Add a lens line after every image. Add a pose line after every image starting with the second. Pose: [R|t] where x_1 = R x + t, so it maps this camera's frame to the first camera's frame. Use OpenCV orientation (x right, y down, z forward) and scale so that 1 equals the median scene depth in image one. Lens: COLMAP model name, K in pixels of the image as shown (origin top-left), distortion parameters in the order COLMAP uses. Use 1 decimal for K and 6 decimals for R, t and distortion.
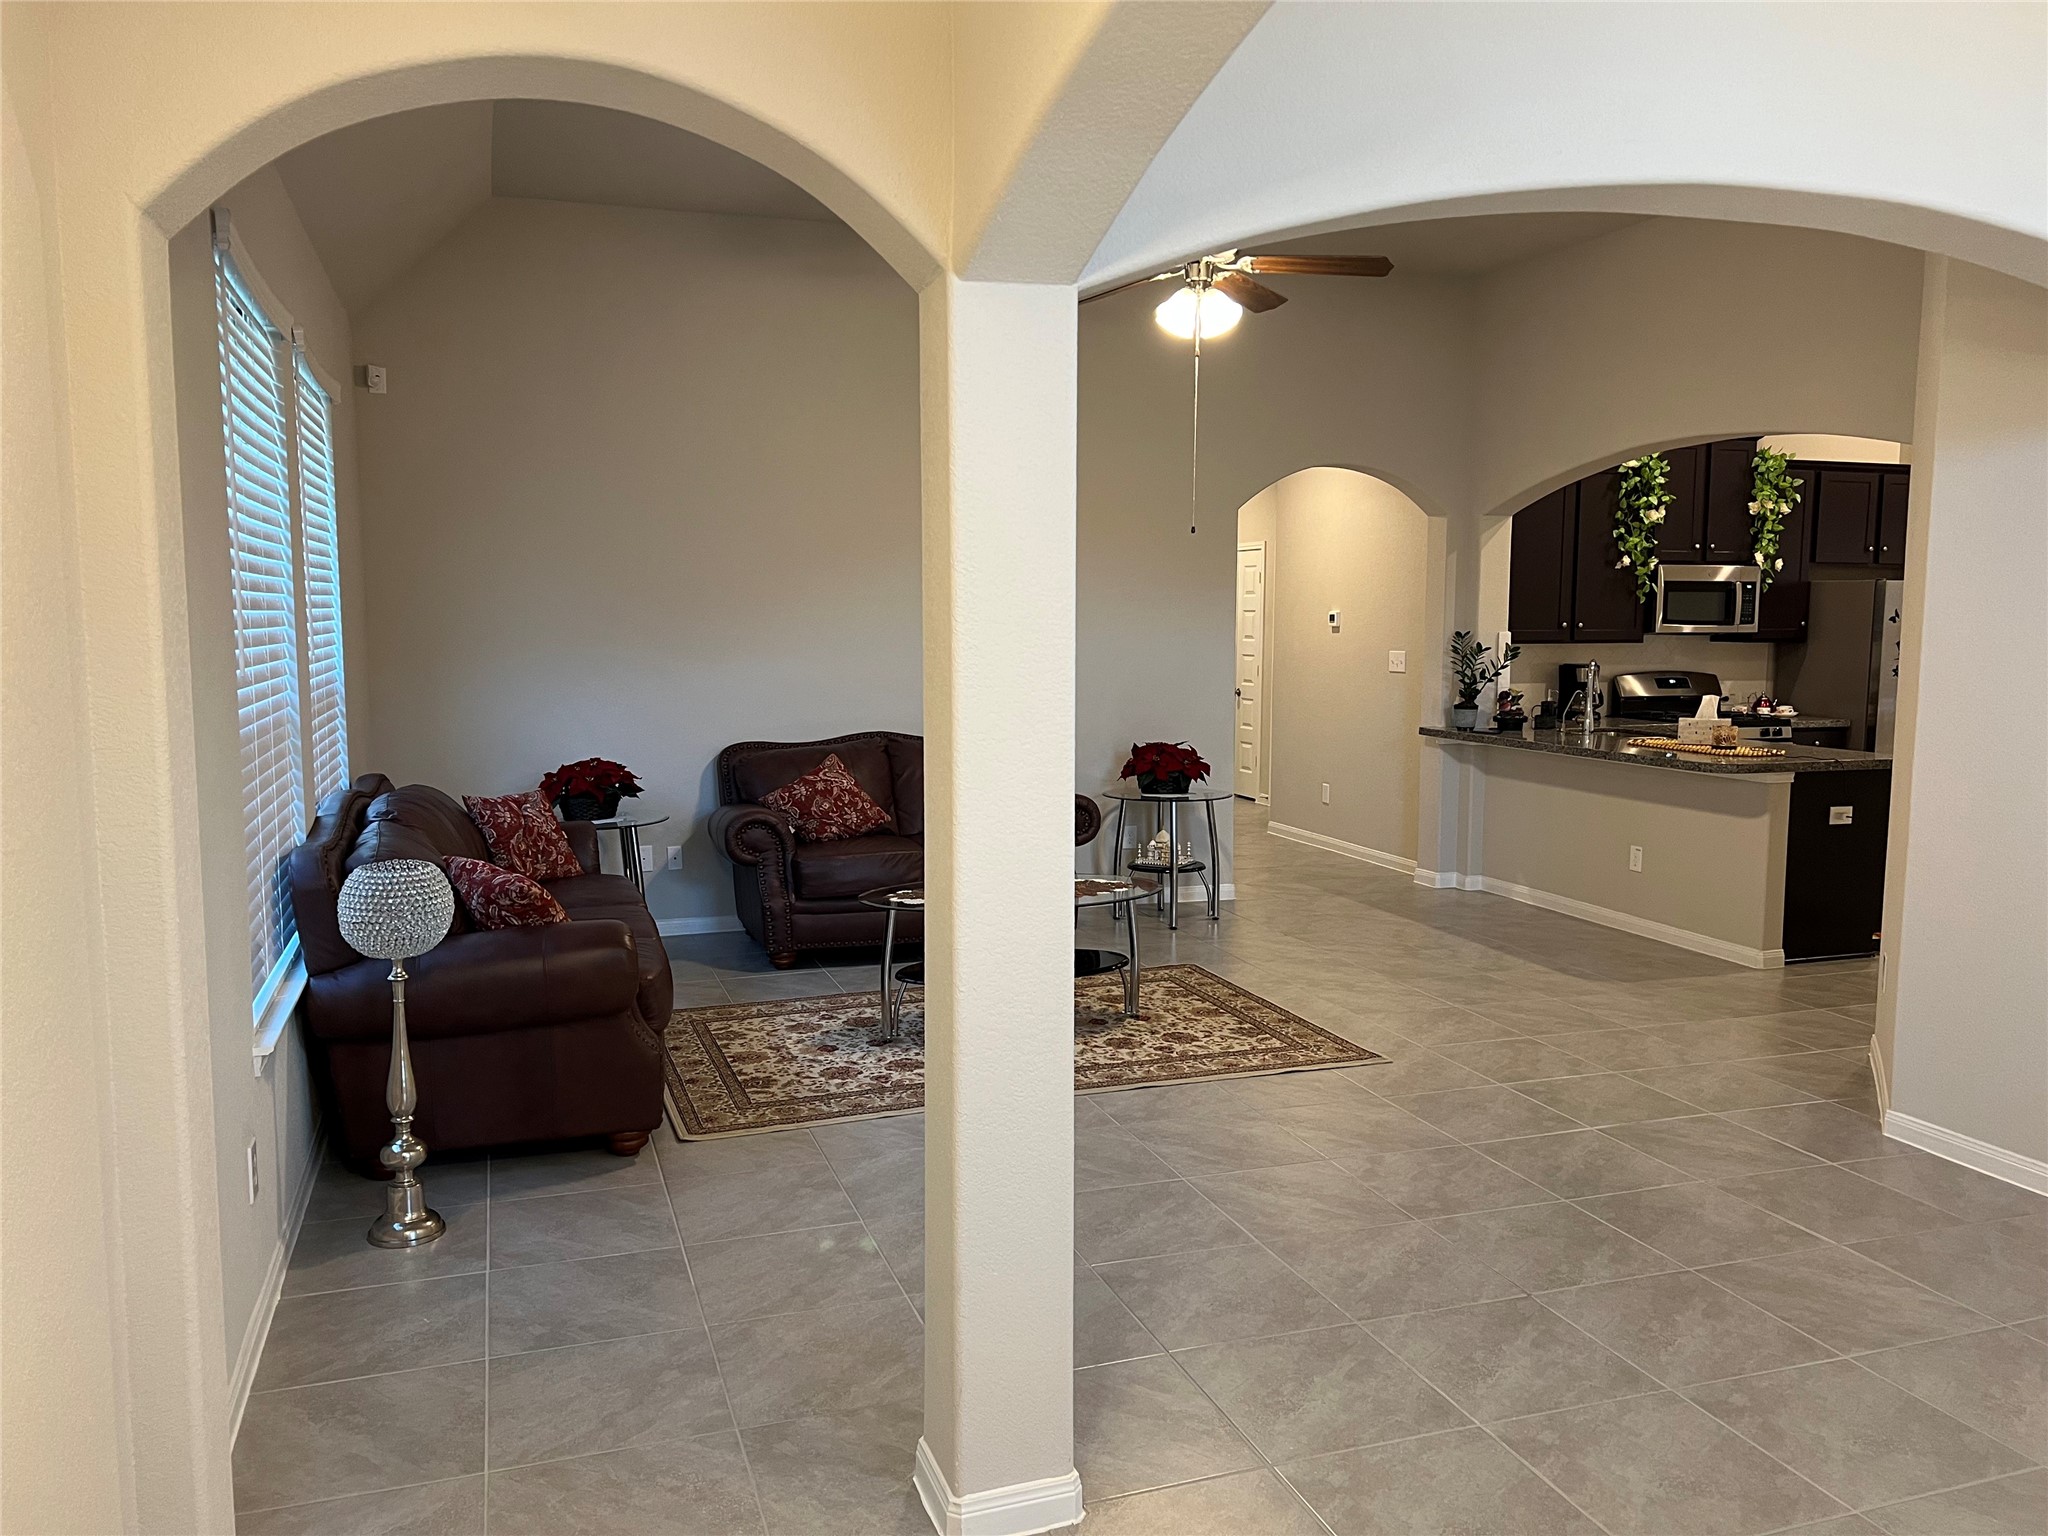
lens RADIAL K [[1554.5, 0, 1024.0], [0, 1554.5, 768.0], [0, 0, 1]] dist [0.102113, -0.168961]
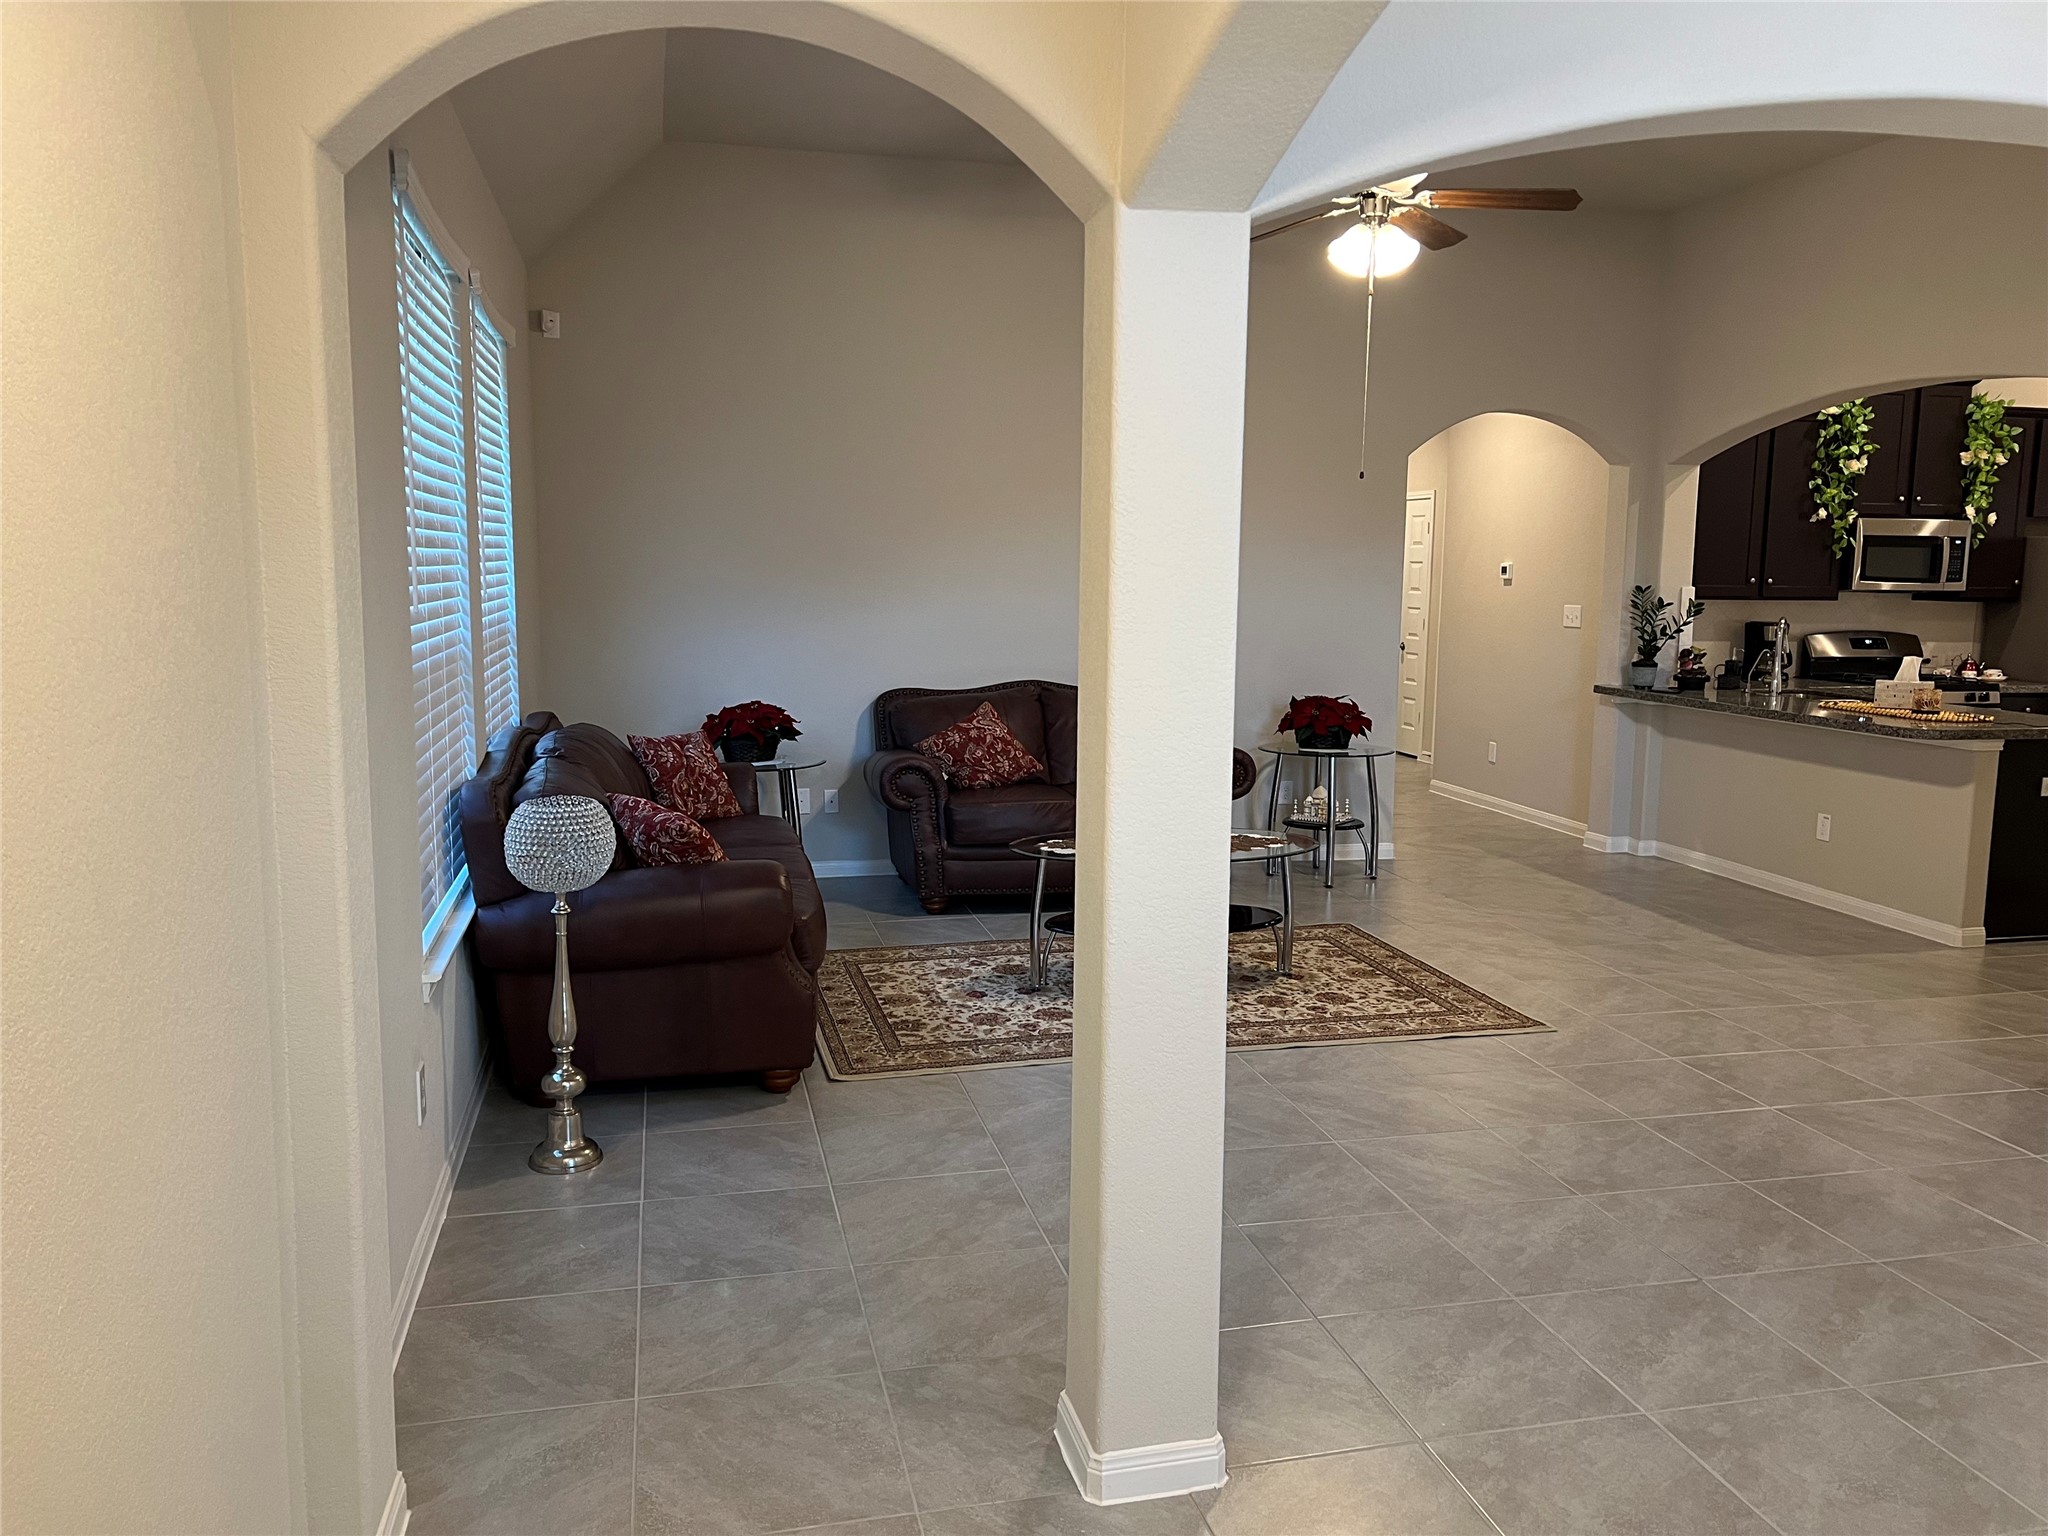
lens RADIAL K [[1552.2, 0, 1021.5], [0, 1552.2, 758.5], [0, 0, 1]] dist [0.059746, -0.060062]
pose [[0.994806, 0.022180, -0.099342, -0.000916], [-0.019641, 0.999457, 0.026467, 0.000751], [0.099875, -0.024378, 0.994701, 0.010982]]
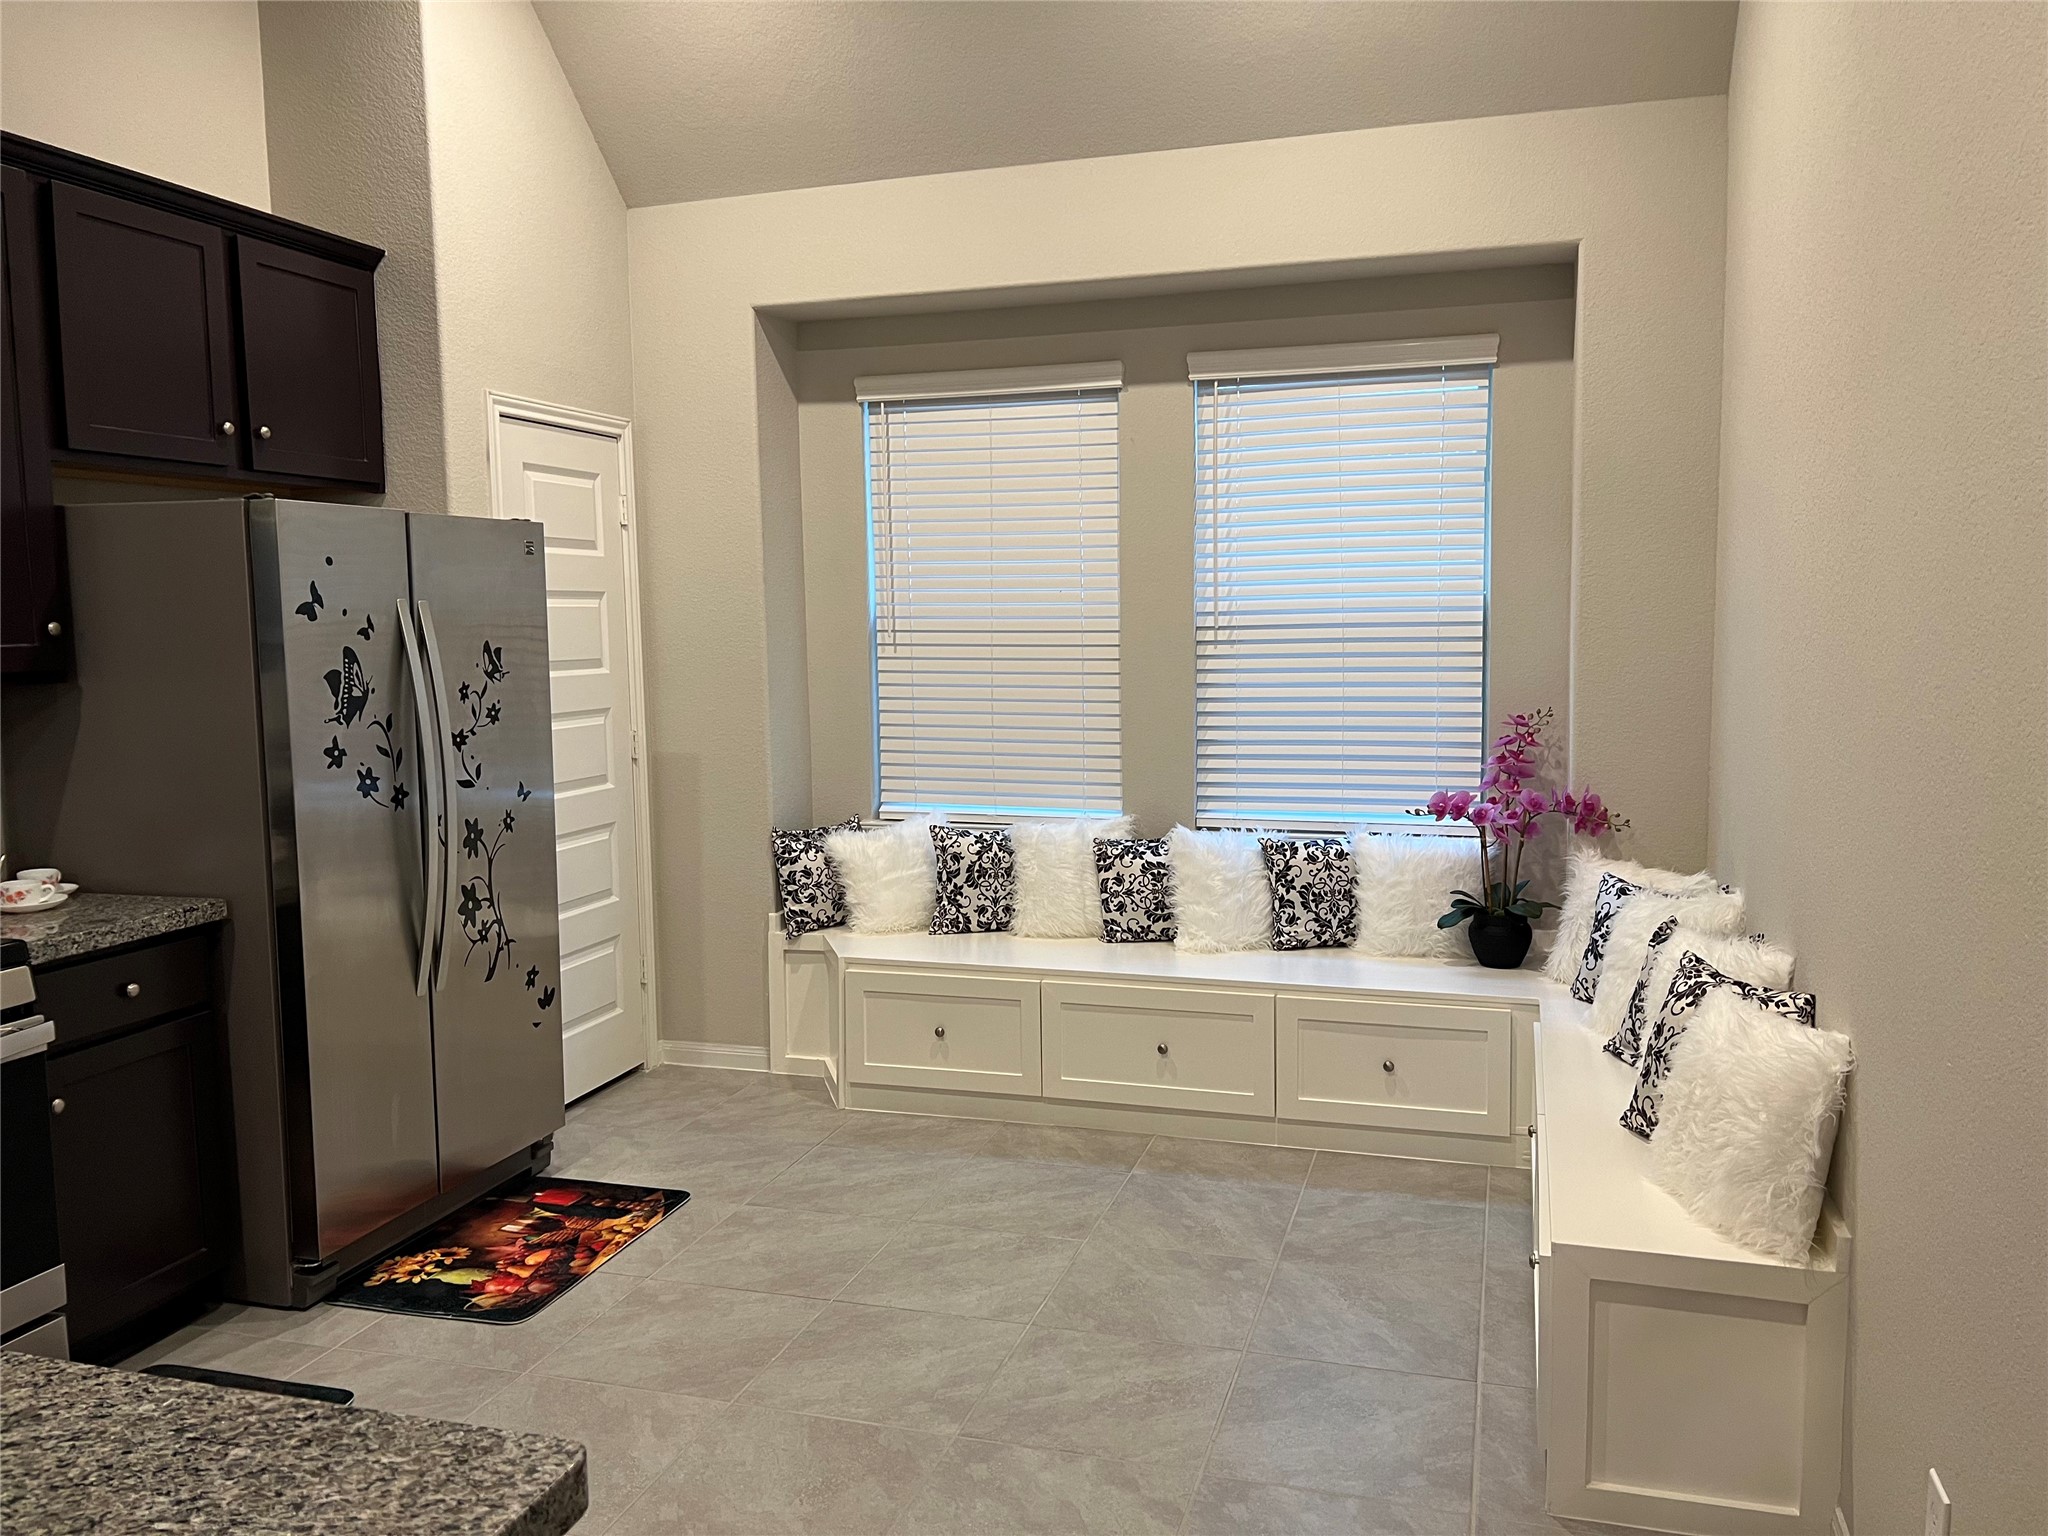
lens RADIAL K [[1543.2, 0, 1084.7], [0, 1543.2, 766.0], [0, 0, 1]] dist [0.069762, -0.132351]
pose [[0.567475, -0.093369, 0.818080, 0.703644], [0.097376, 0.994188, 0.045921, -0.114446], [-0.817612, 0.053602, 0.573269, 1.286739]]
